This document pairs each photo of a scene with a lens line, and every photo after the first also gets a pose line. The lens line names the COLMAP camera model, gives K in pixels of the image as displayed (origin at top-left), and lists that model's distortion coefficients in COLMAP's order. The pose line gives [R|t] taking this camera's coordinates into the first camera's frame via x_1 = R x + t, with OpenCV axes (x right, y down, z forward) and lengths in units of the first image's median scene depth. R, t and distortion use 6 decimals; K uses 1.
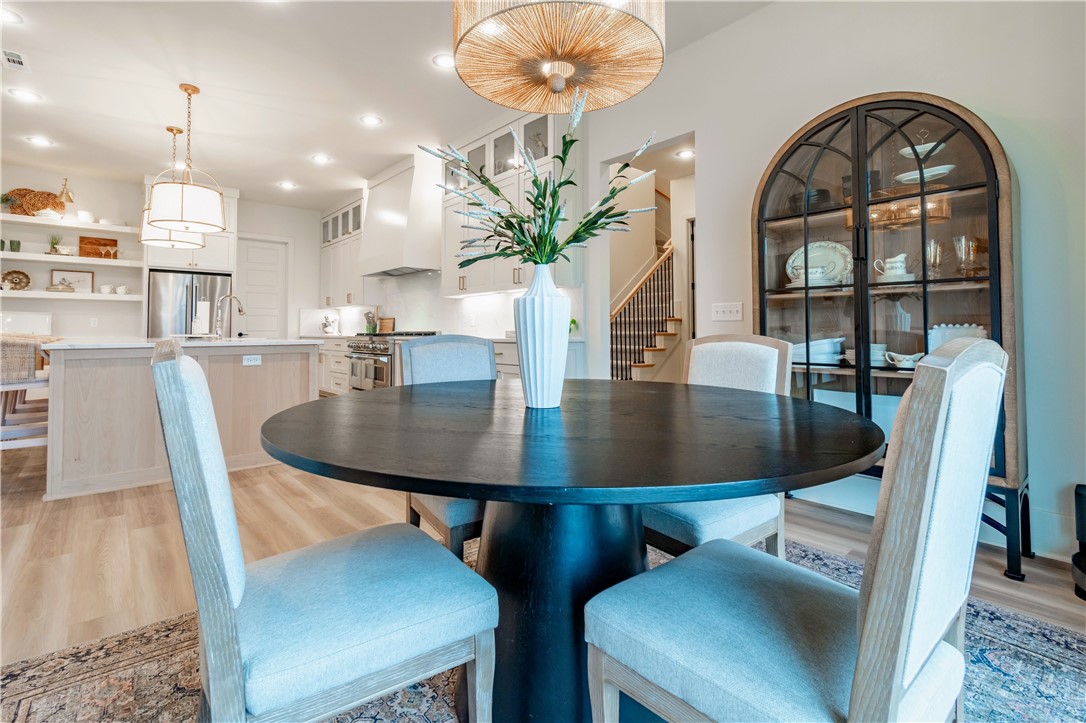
lens RADIAL K [[496.8, 0, 539.8], [0, 496.8, 318.1], [0, 0, 1]] dist [0.003796, 0.000218]
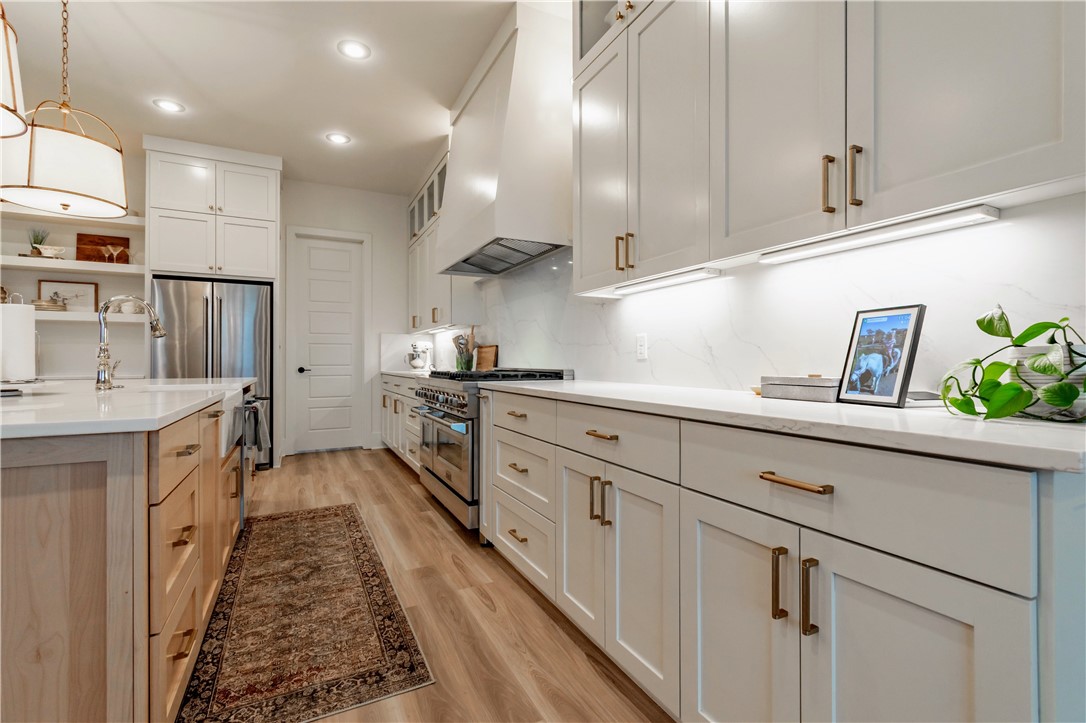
lens RADIAL K [[491.7, 0, 561.6], [0, 491.7, 359.8], [0, 0, 1]] dist [-0.000584, -0.001005]
pose [[0.974541, -0.000168, -0.224211, -0.090359], [0.005647, 0.999701, 0.023798, 0.004440], [0.224140, -0.024458, 0.974250, 0.468465]]
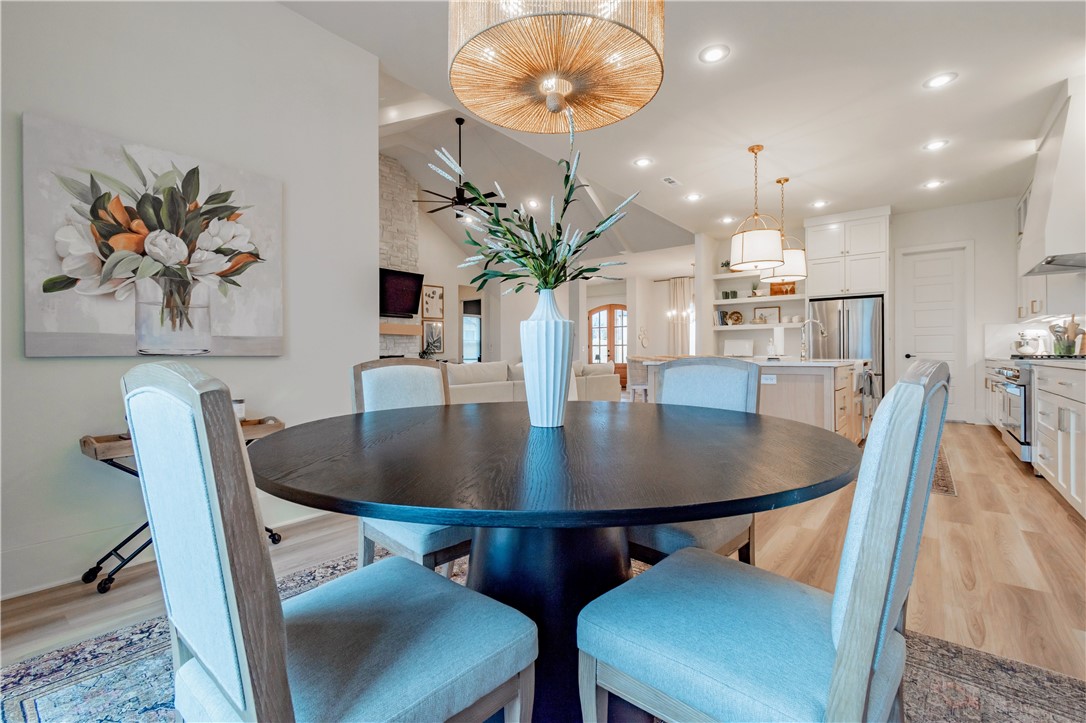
lens RADIAL K [[484.8, 0, 540.6], [0, 484.8, 354.5], [0, 0, 1]] dist [0.004185, 0.000016]
pose [[0.184021, -0.000784, -0.982922, 0.213812], [0.030892, 0.999510, 0.004987, 0.004866], [0.982437, -0.031282, 0.183955, 0.171026]]
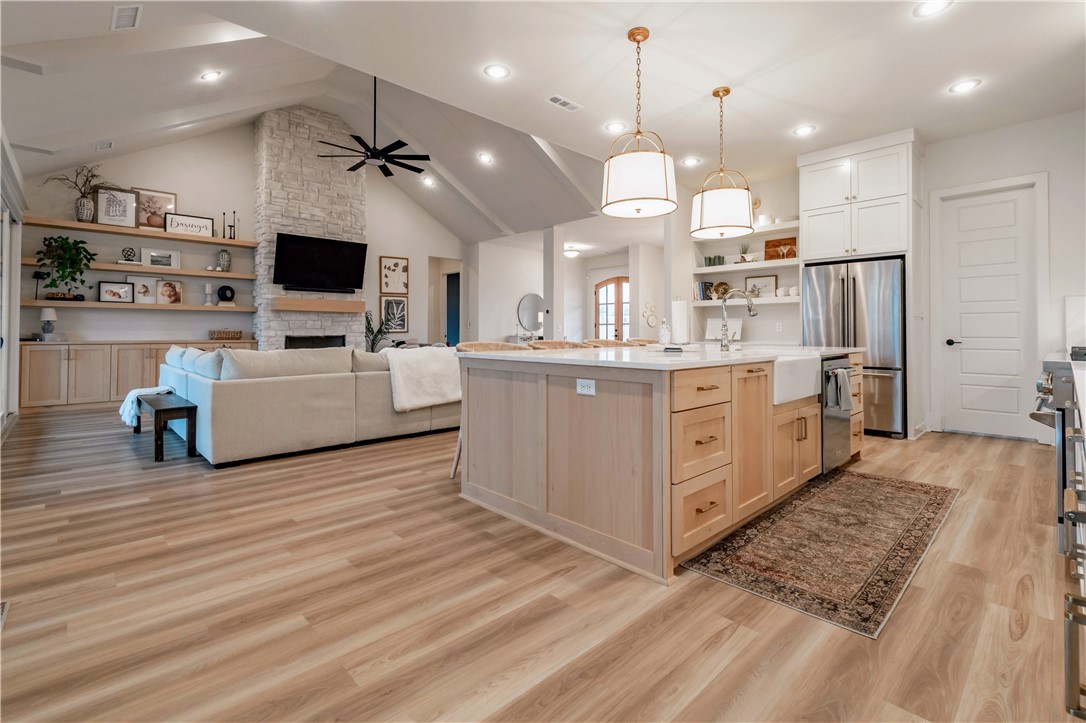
lens RADIAL K [[495.6, 0, 543.7], [0, 495.6, 325.6], [0, 0, 1]] dist [0.001651, 0.000147]
pose [[0.046845, -0.012524, -0.998824, 0.045558], [0.026043, 0.999597, -0.011312, 0.005055], [0.998563, -0.025483, 0.047153, 0.507681]]
